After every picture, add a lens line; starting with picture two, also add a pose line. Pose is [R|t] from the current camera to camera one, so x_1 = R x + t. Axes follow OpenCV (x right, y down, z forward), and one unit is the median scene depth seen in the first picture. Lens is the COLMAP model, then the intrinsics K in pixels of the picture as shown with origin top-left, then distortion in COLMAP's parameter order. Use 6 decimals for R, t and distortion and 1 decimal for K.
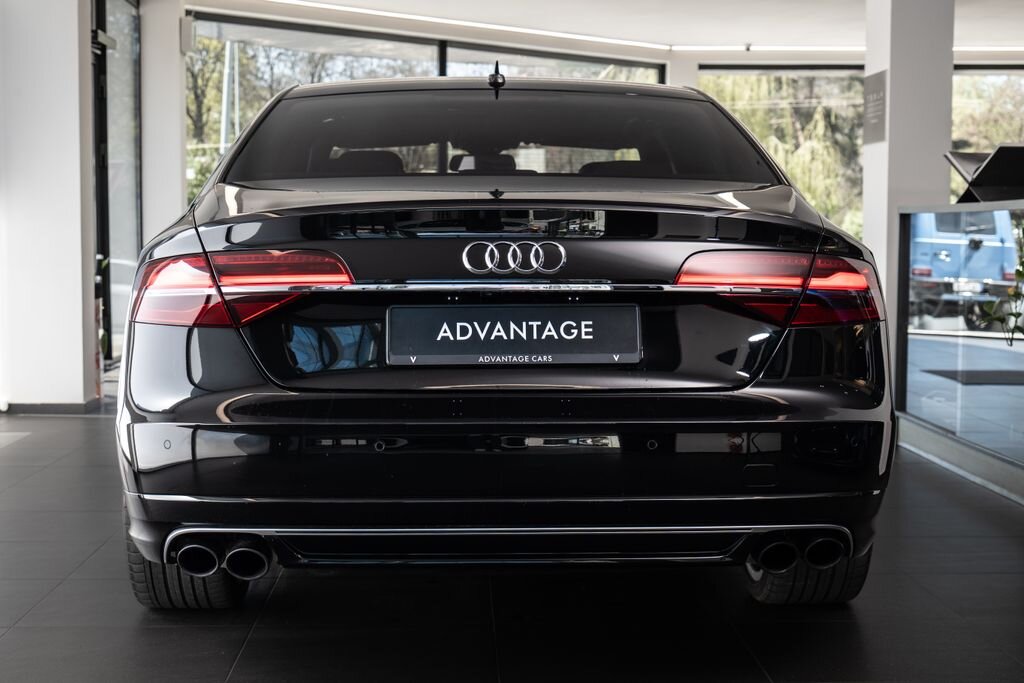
lens RADIAL K [[1753.0, 0, 513.2], [0, 1753.0, 342.0], [0, 0, 1]] dist [0.541237, 0.000000]
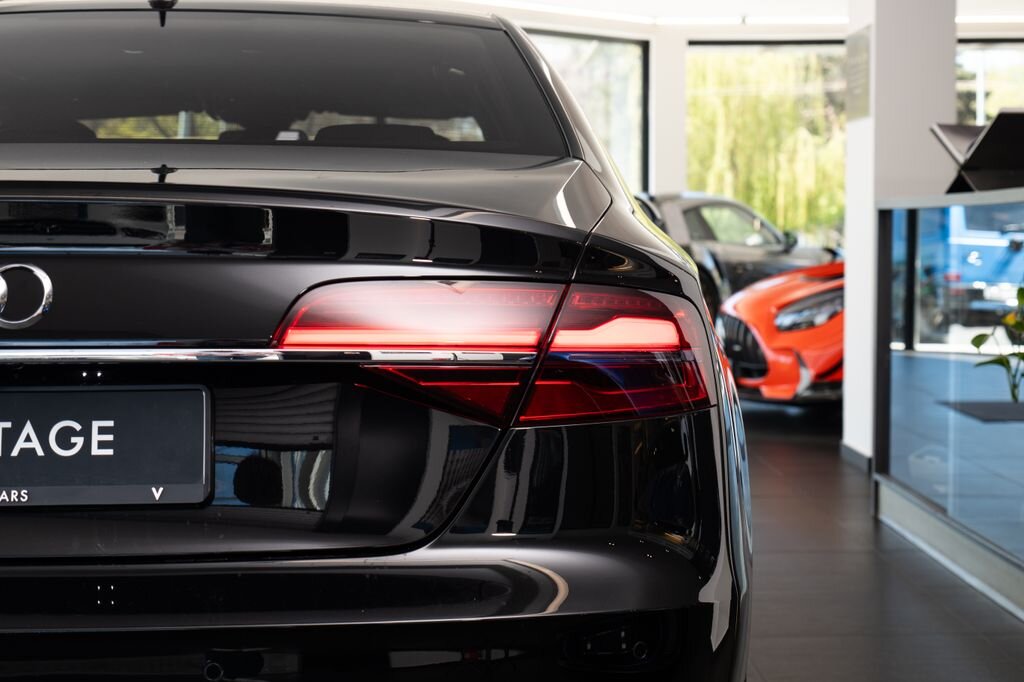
lens RADIAL K [[1835.6, 0, 511.7], [0, 1835.6, 337.0], [0, 0, 1]] dist [-0.002274, 0.000000]
pose [[0.999711, -0.005185, -0.023457, 0.170752], [0.005072, 0.999975, -0.004910, -0.032365], [0.023482, 0.004790, 0.999713, 0.471242]]
